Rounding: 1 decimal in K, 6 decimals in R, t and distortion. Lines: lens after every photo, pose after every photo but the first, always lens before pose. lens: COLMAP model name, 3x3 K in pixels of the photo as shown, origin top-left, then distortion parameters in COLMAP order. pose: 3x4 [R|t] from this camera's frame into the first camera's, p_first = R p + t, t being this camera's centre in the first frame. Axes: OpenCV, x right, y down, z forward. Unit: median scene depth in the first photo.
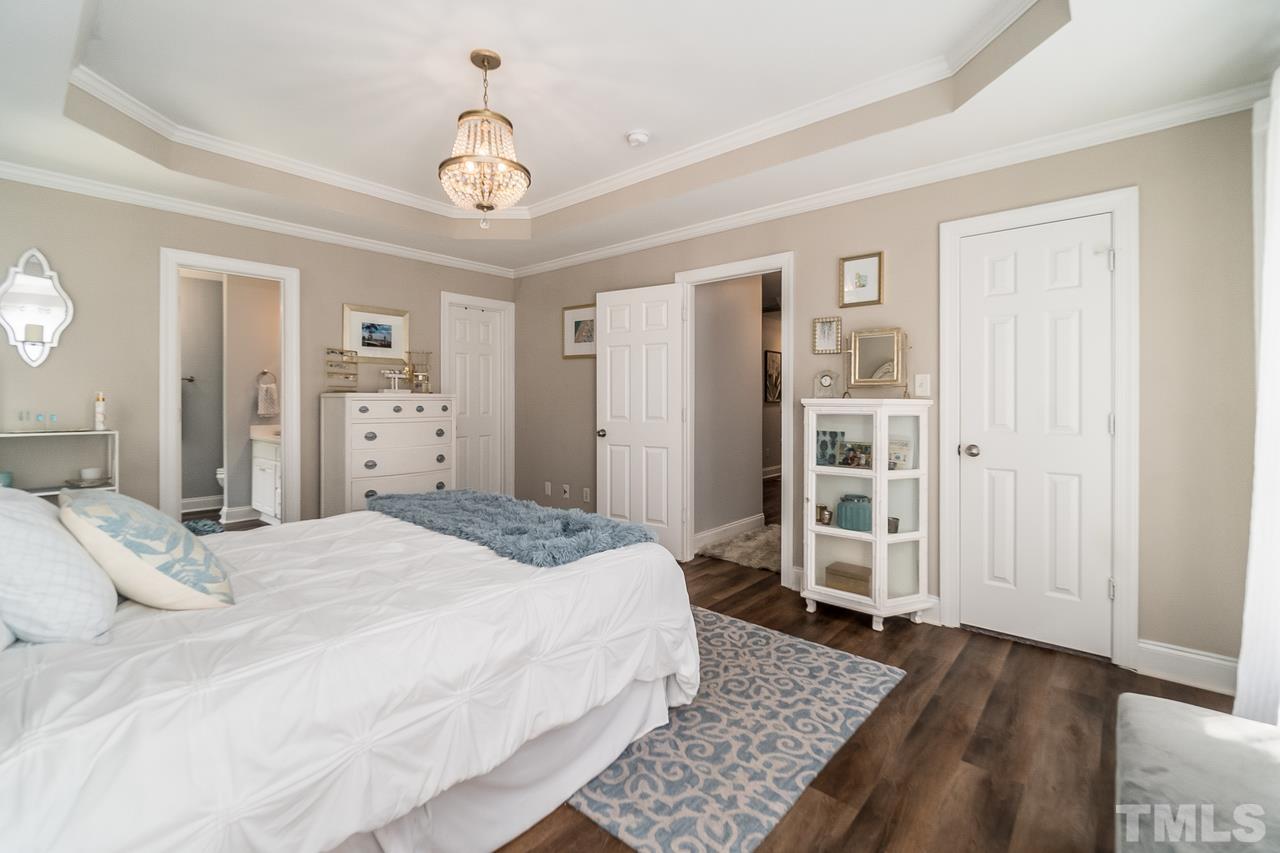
lens RADIAL K [[556.9, 0, 638.7], [0, 556.9, 415.8], [0, 0, 1]] dist [-0.001189, 0.000969]
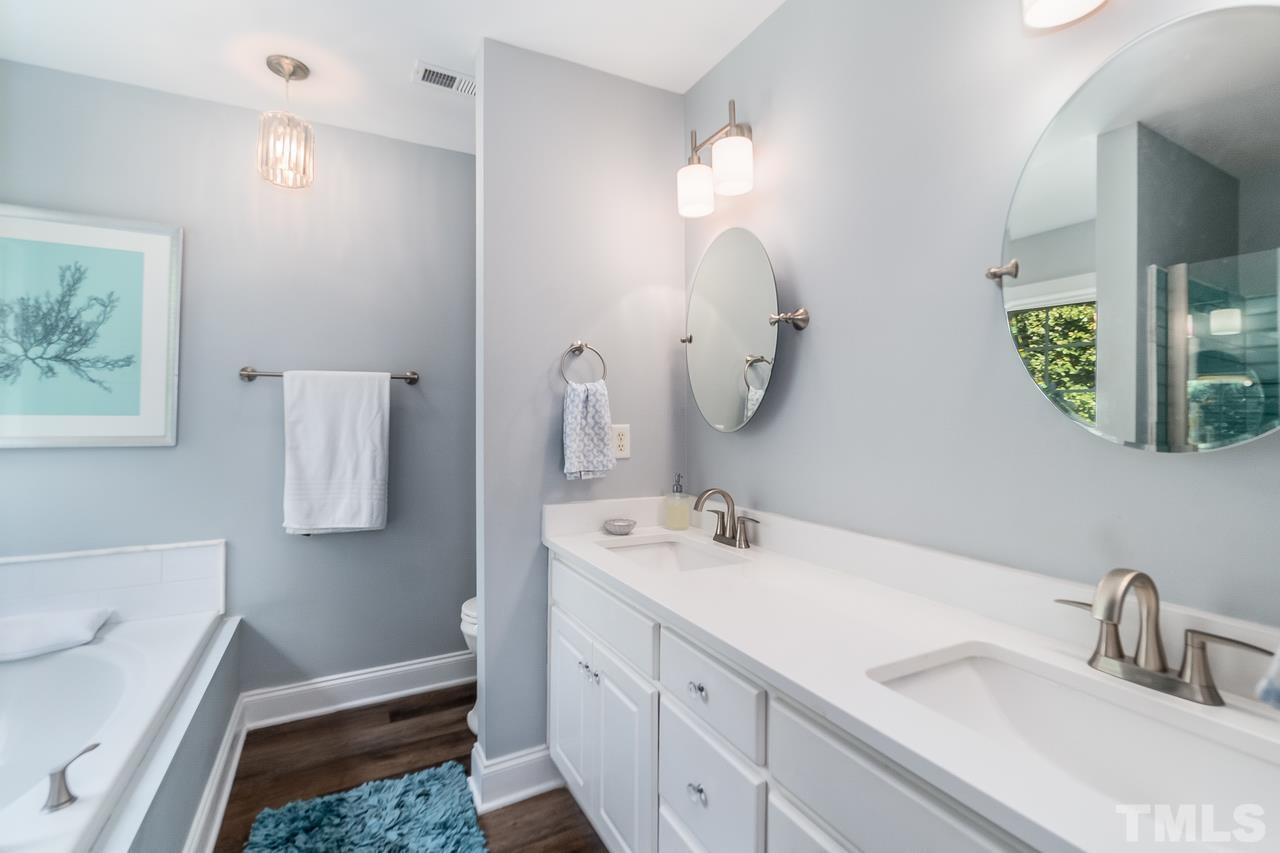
lens RADIAL K [[556.9, 0, 639.7], [0, 556.9, 425.4], [0, 0, 1]] dist [-0.001189, 0.000969]
pose [[0.937451, -0.003912, -0.348096, -0.522275], [-0.001016, 0.999902, -0.013975, -0.025738], [0.348117, 0.013454, 0.937355, 0.699233]]
